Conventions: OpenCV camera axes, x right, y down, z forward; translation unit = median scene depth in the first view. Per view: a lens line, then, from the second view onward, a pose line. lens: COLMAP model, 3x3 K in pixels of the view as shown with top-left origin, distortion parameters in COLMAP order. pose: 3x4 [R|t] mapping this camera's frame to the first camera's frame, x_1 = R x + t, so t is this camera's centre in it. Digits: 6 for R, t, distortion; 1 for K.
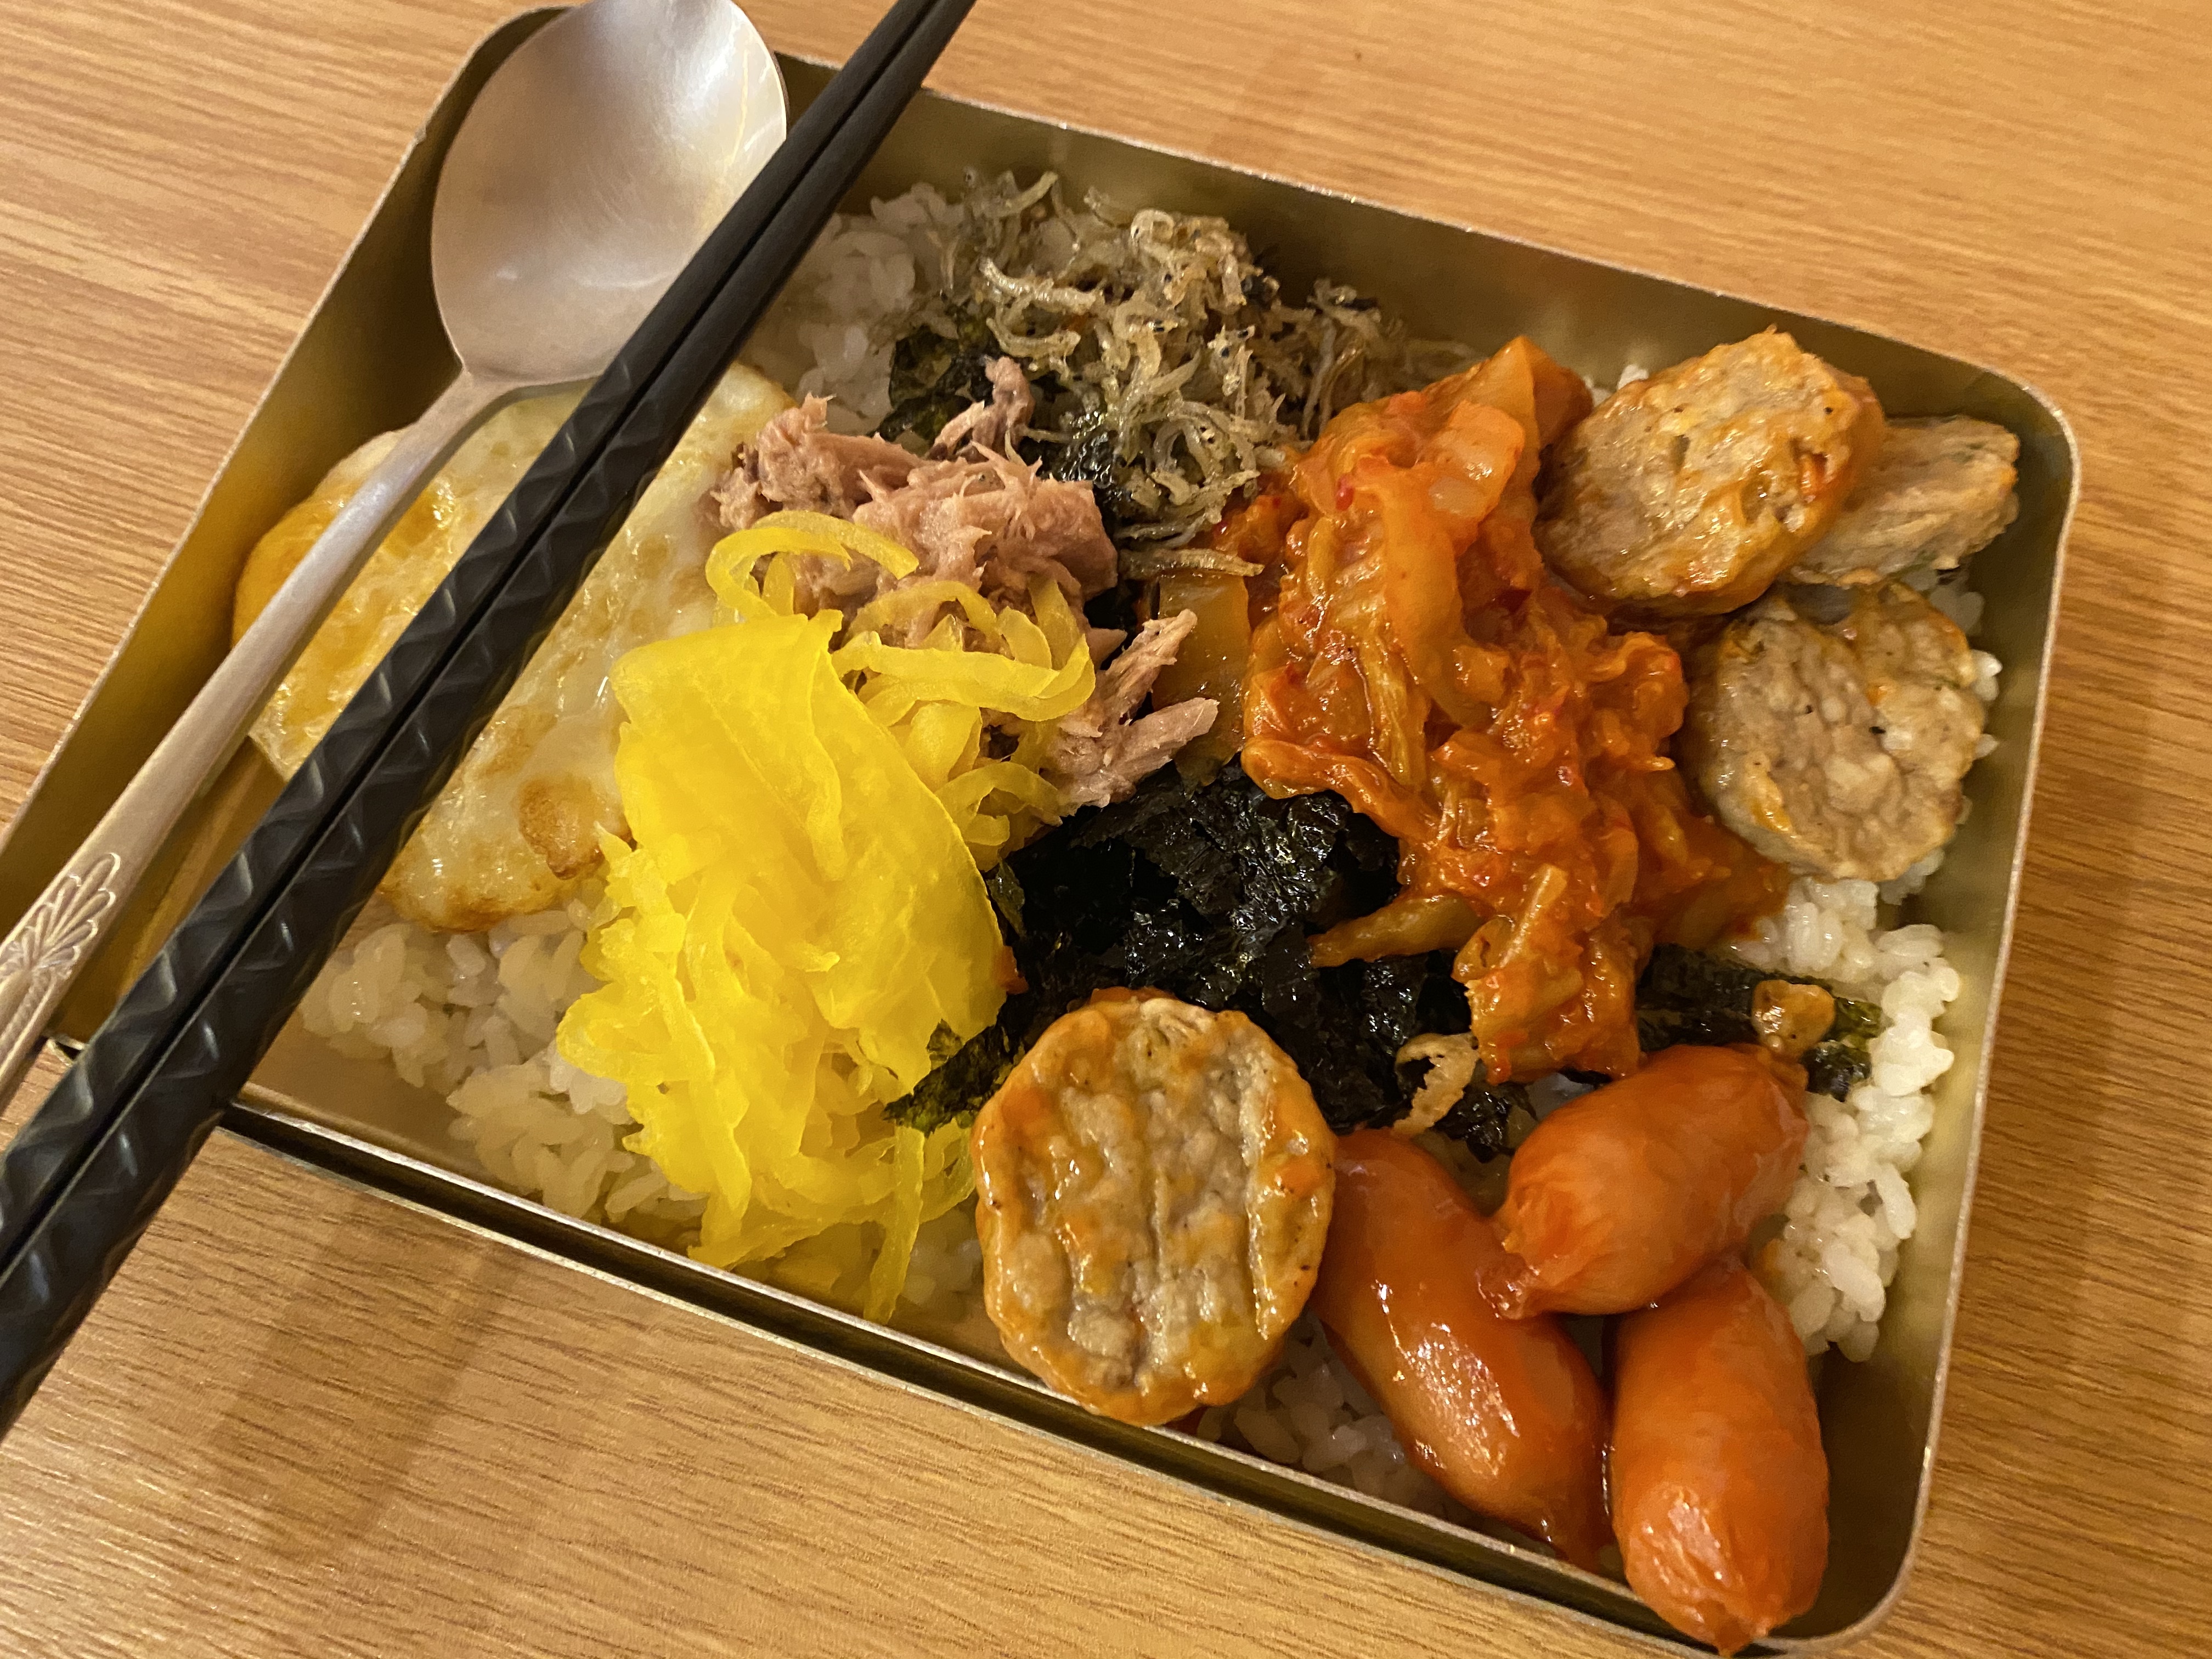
lens RADIAL K [[1690.0, 0, 1106.0], [0, 1690.0, 829.5], [0, 0, 1]] dist [0.078746, -0.000156]
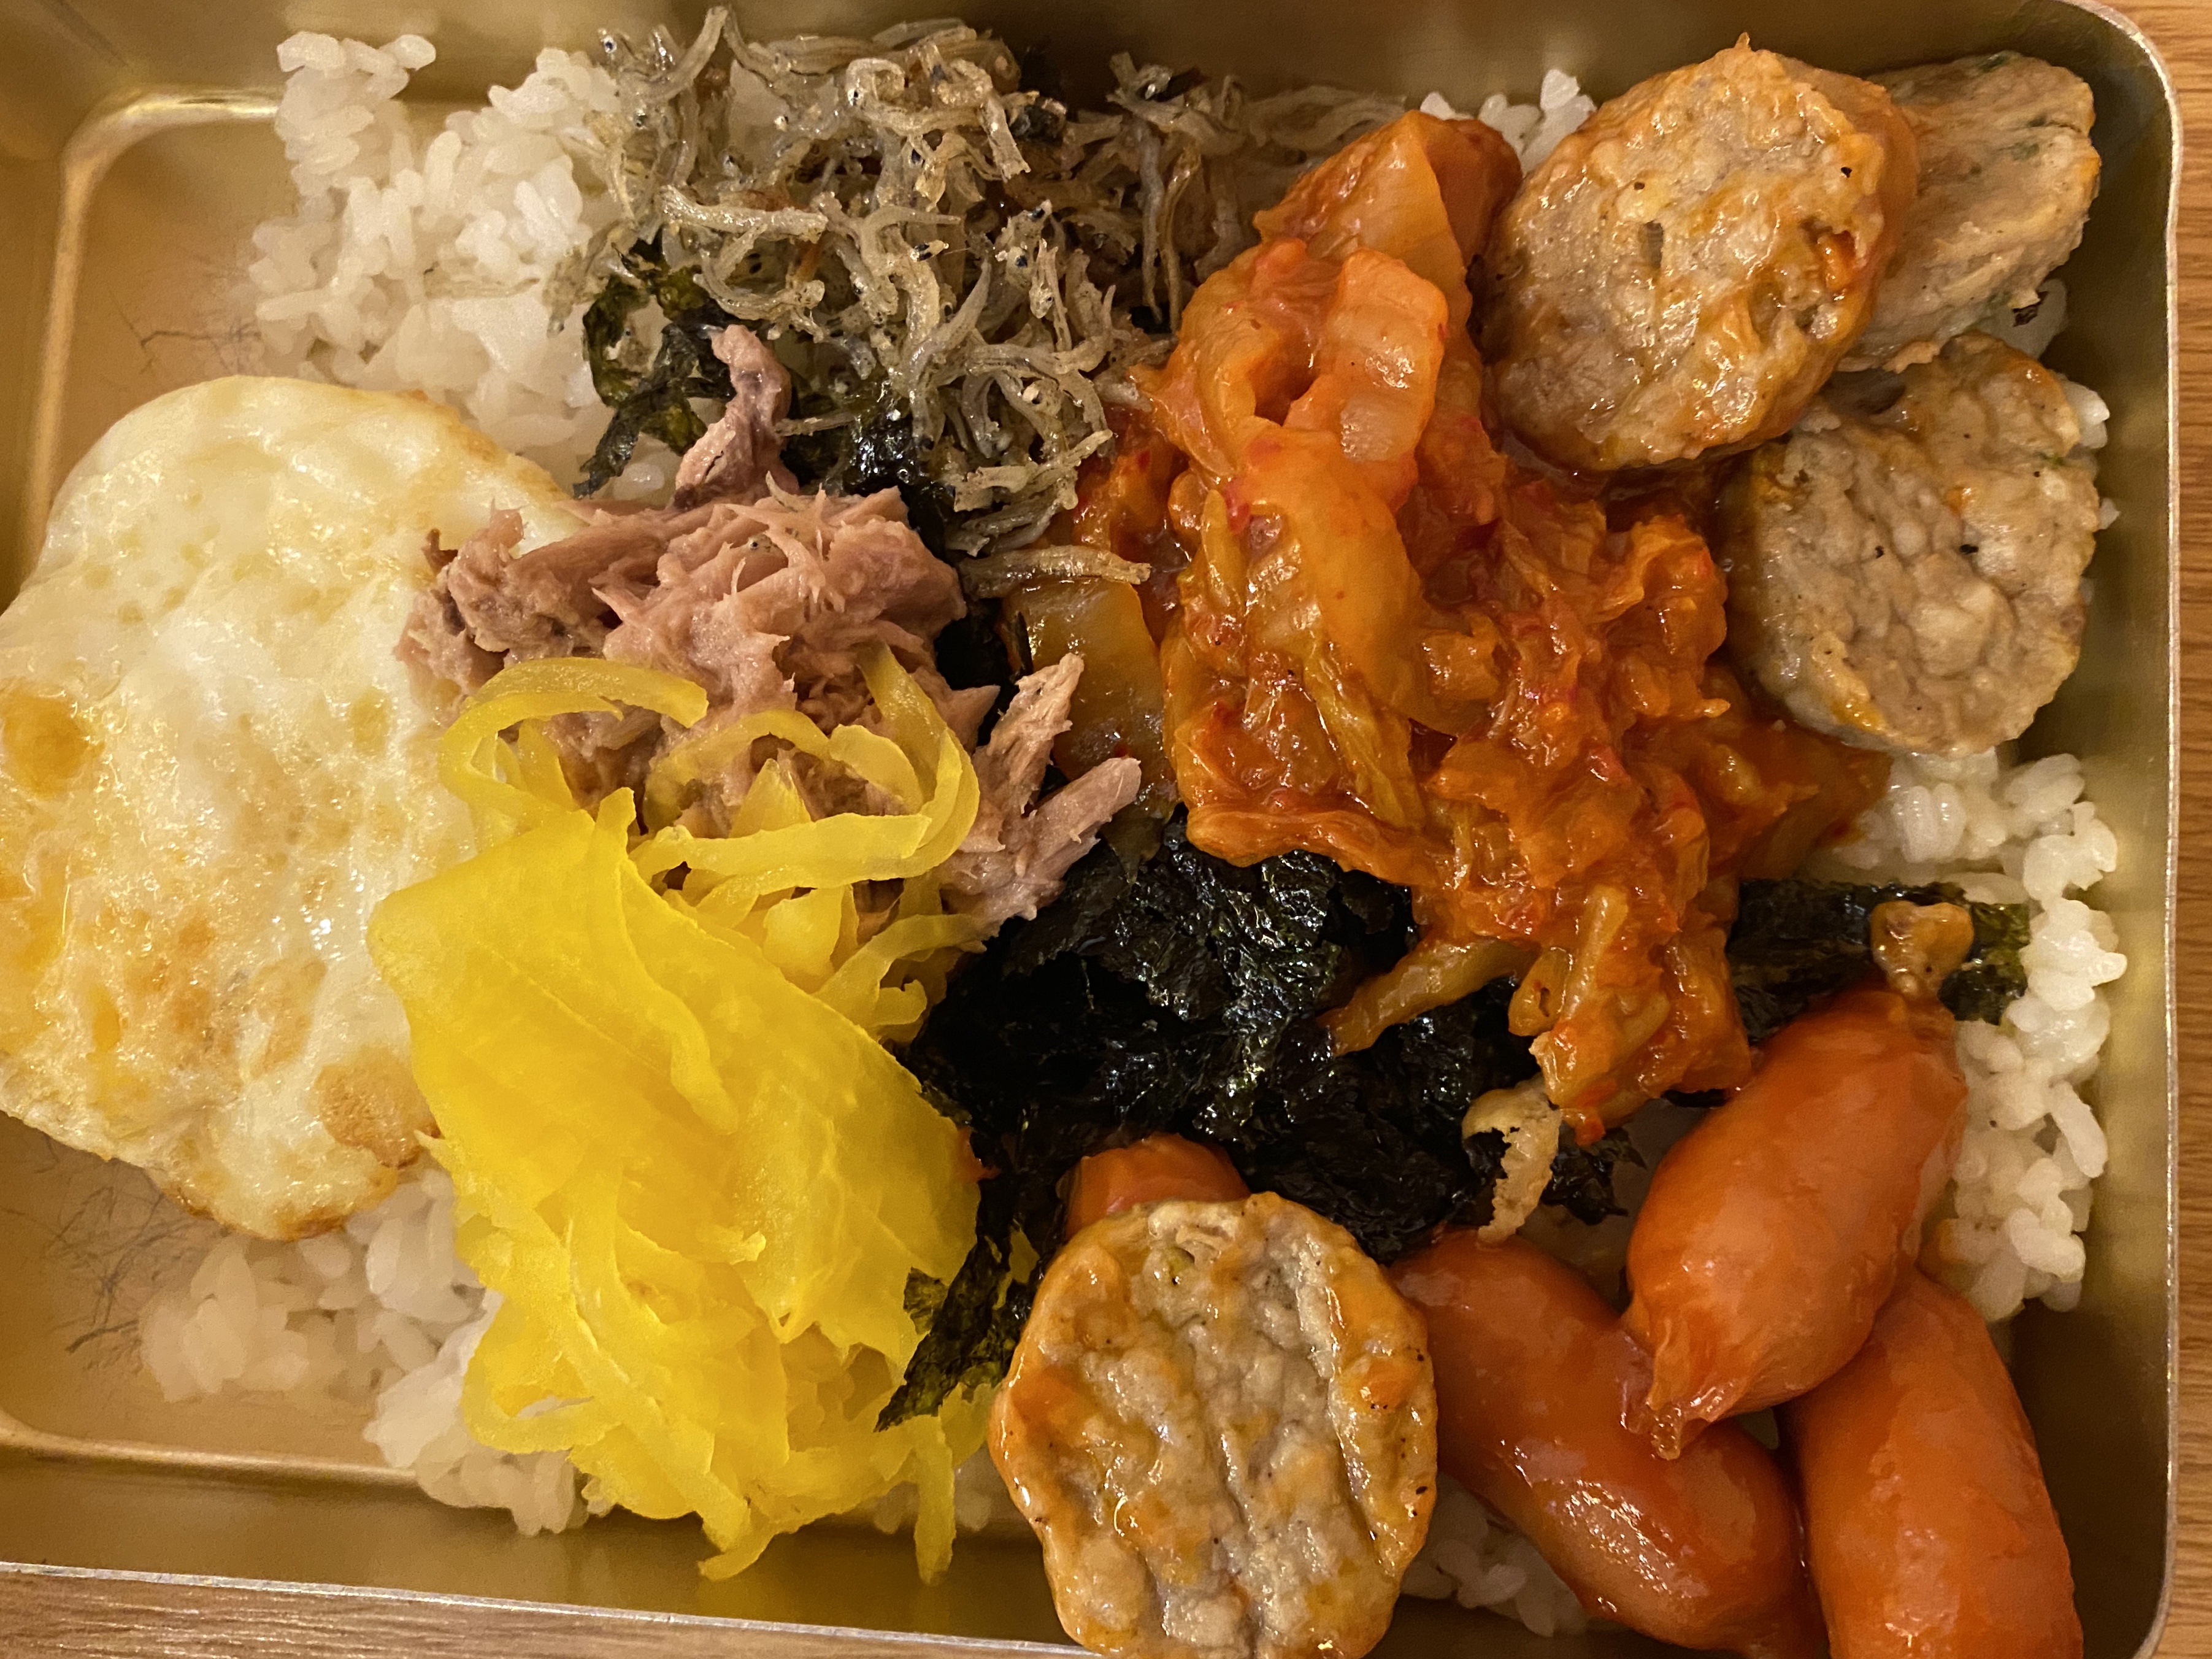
lens RADIAL K [[1884.1, 0, 1106.0], [0, 1884.1, 829.5], [0, 0, 1]] dist [0.061711, -0.007284]
pose [[0.964625, -0.263128, -0.016222, 0.057316], [0.258543, 0.932202, 0.253287, -0.265165], [-0.051525, -0.248521, 0.967255, 0.162409]]
